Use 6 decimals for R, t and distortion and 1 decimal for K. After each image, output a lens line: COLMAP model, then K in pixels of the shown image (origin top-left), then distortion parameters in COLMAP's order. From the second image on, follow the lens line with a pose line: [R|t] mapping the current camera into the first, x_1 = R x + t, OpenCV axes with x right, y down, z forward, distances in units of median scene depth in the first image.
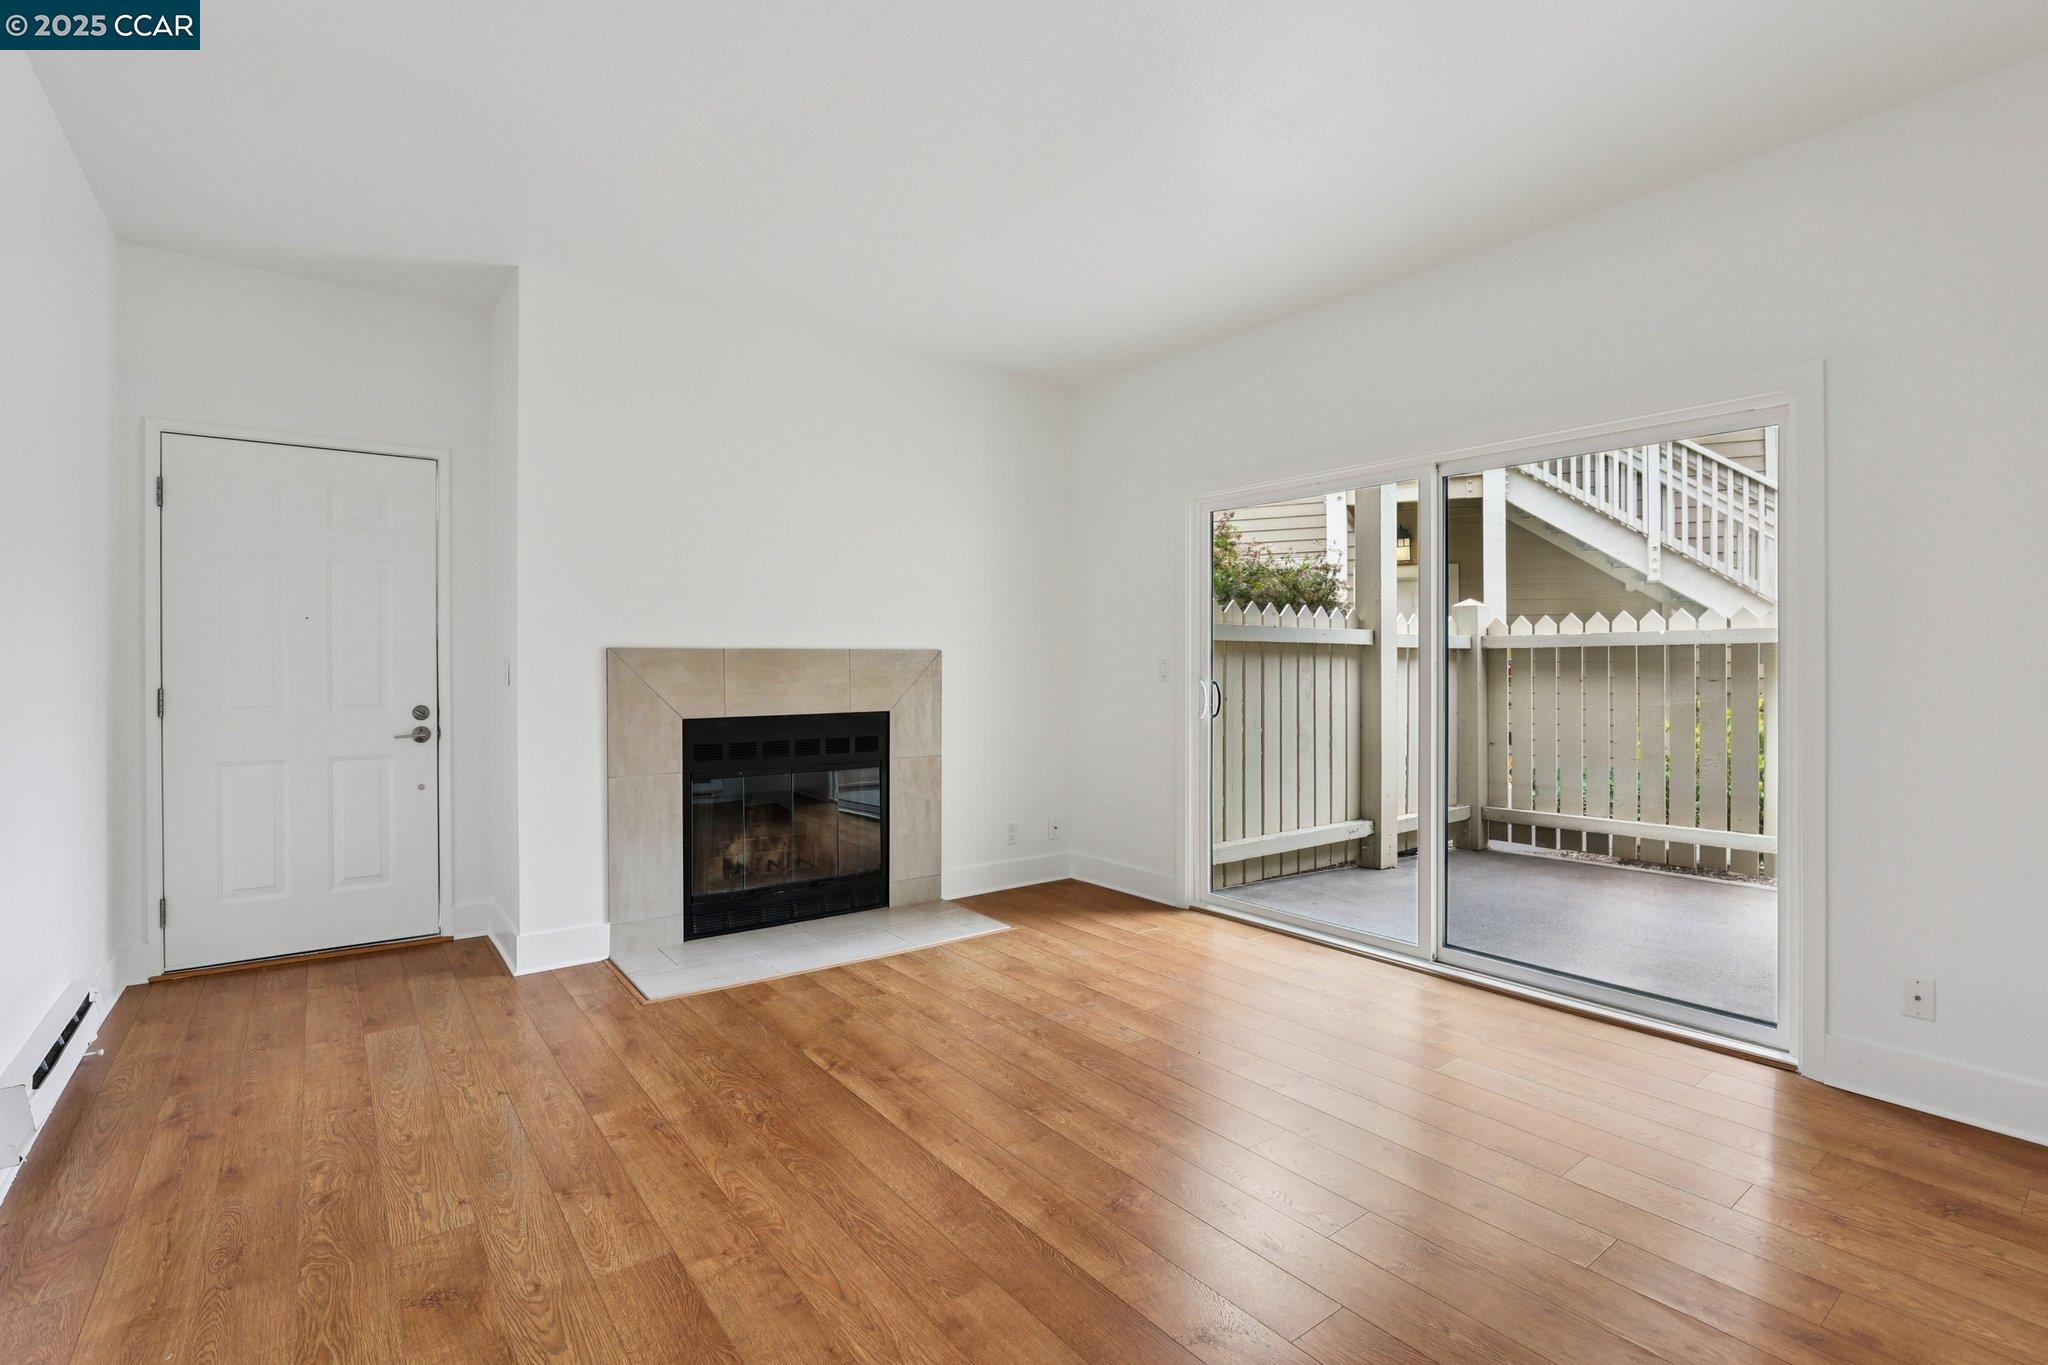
lens RADIAL K [[962.3, 0, 1024.9], [0, 962.3, 676.7], [0, 0, 1]] dist [-0.021028, 0.001822]
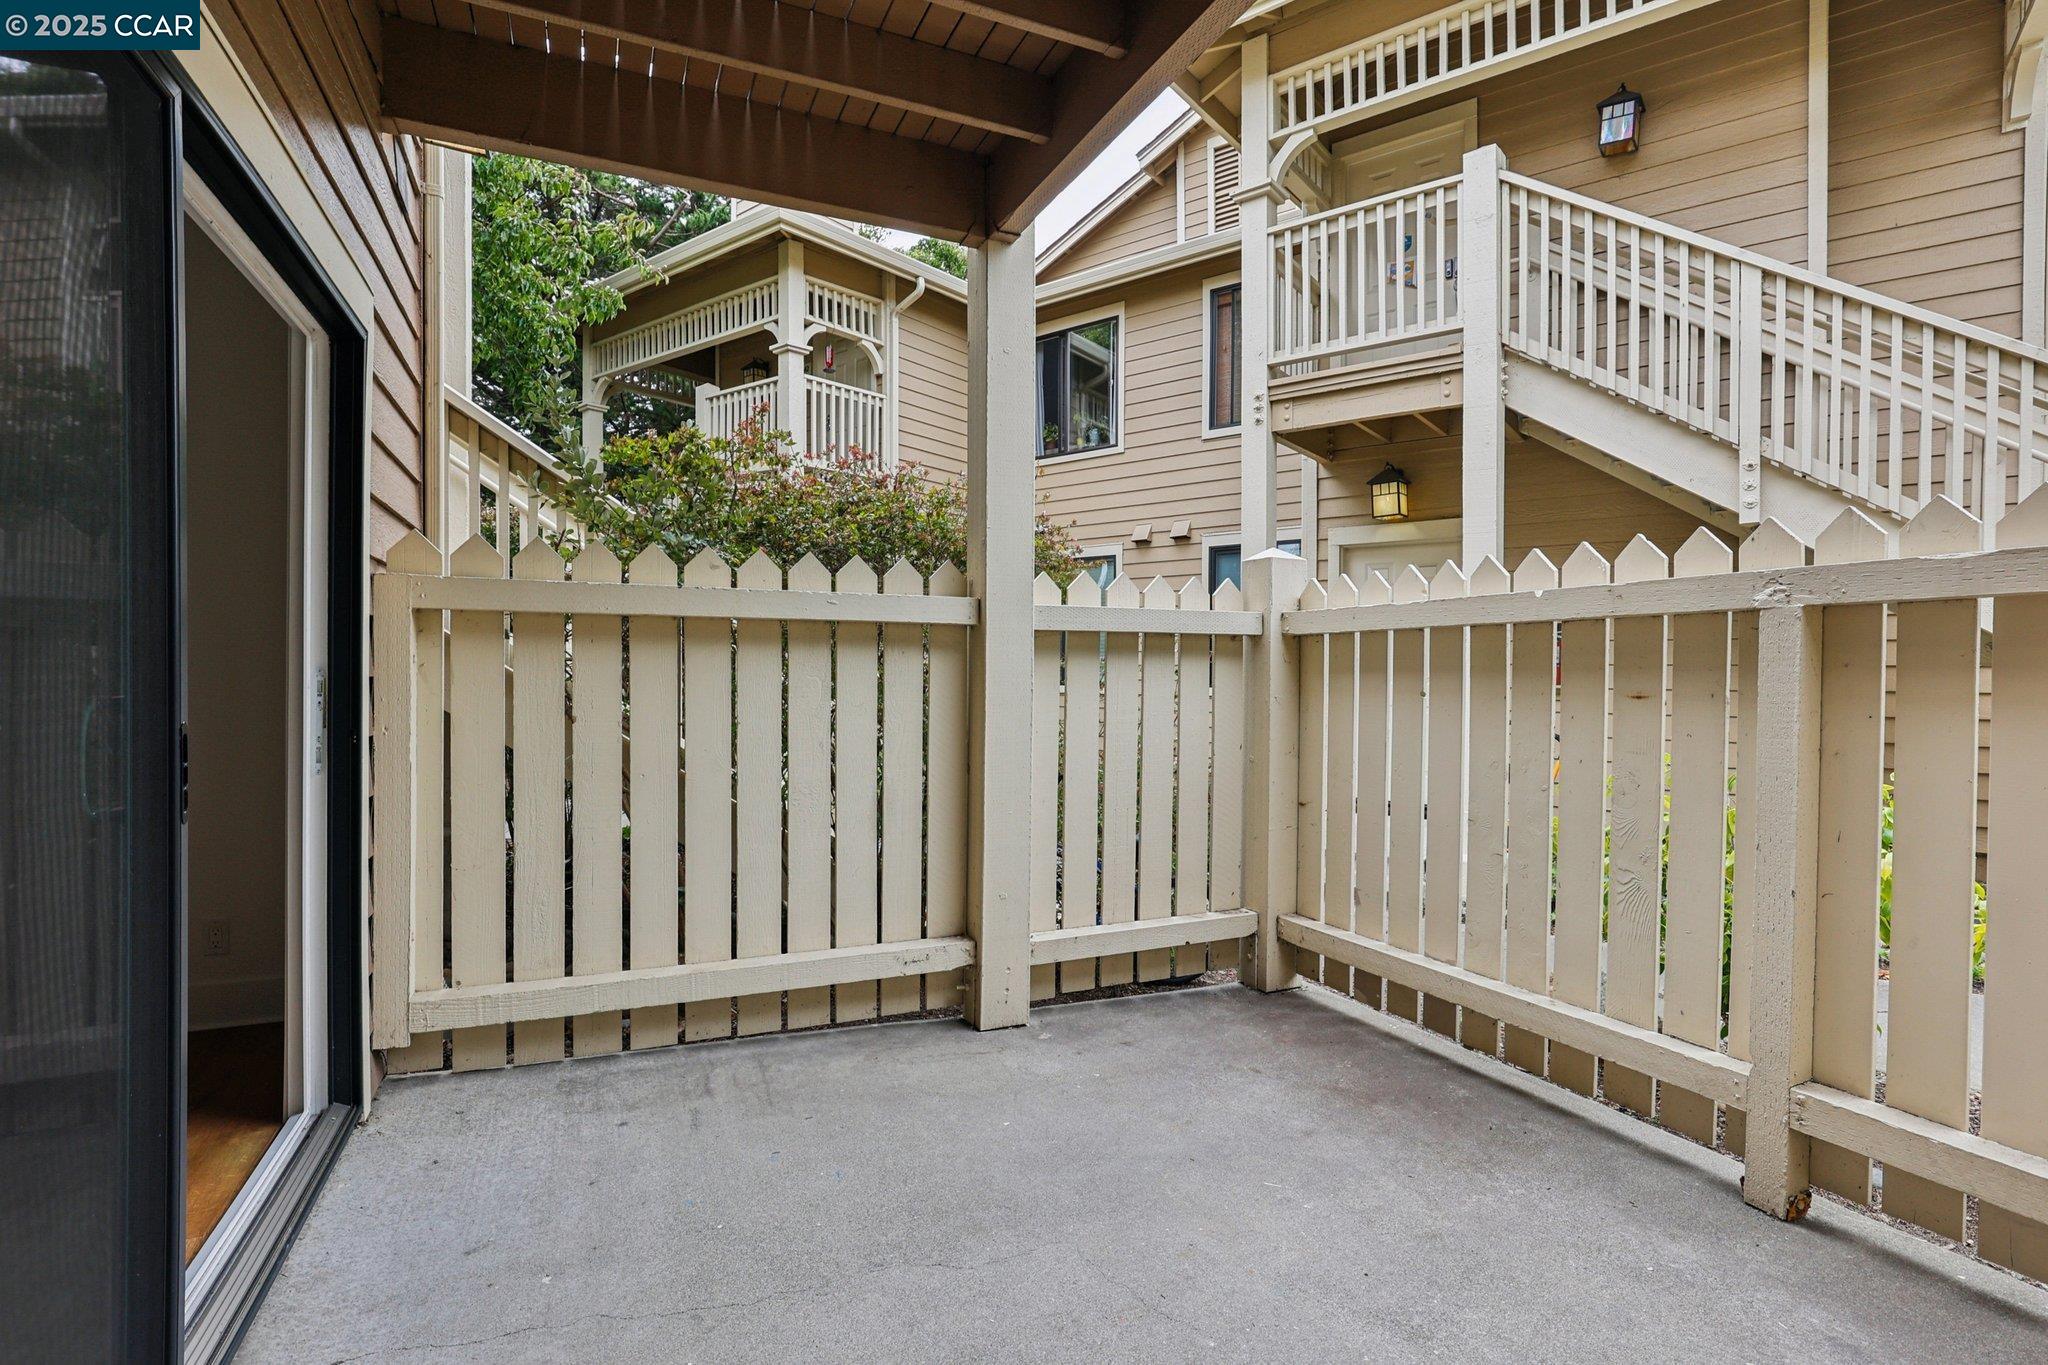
lens RADIAL K [[962.3, 0, 1041.3], [0, 962.3, 683.8], [0, 0, 1]] dist [-0.021028, 0.001822]
pose [[0.969863, 0.009742, -0.243458, 0.550246], [-0.010224, 0.999947, -0.000717, 0.001232], [0.243438, 0.003185, 0.969911, 0.484601]]
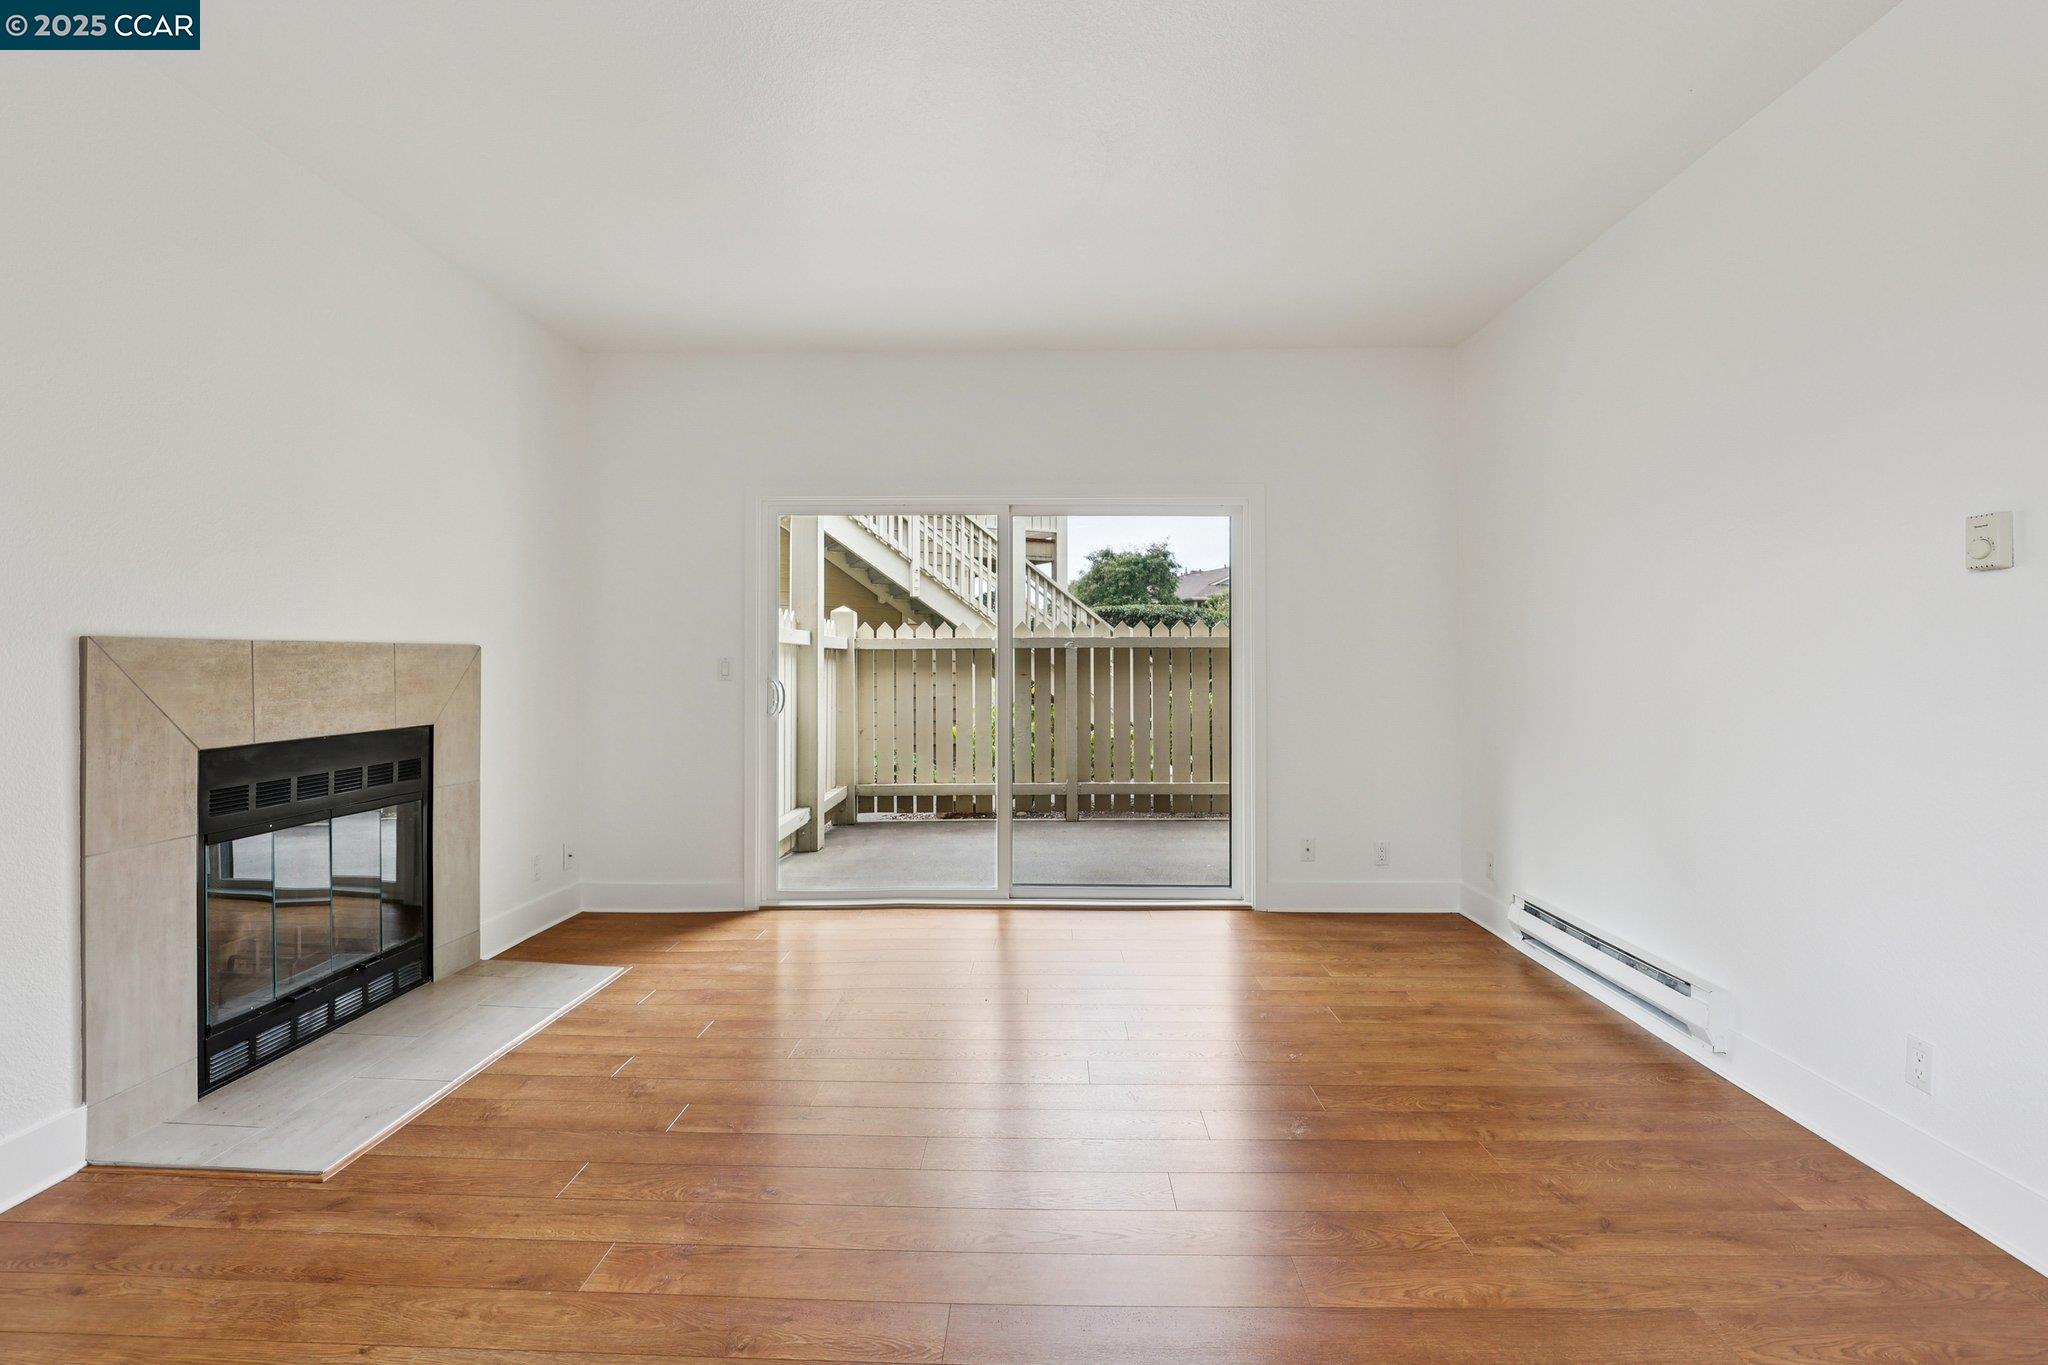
lens RADIAL K [[962.3, 0, 1020.7], [0, 962.3, 669.2], [0, 0, 1]] dist [-0.021028, 0.001822]
pose [[0.630562, -0.010198, 0.776072, -0.347943], [0.018902, 0.999819, -0.002221, 0.001591], [-0.775908, 0.016070, 0.630641, 0.126265]]
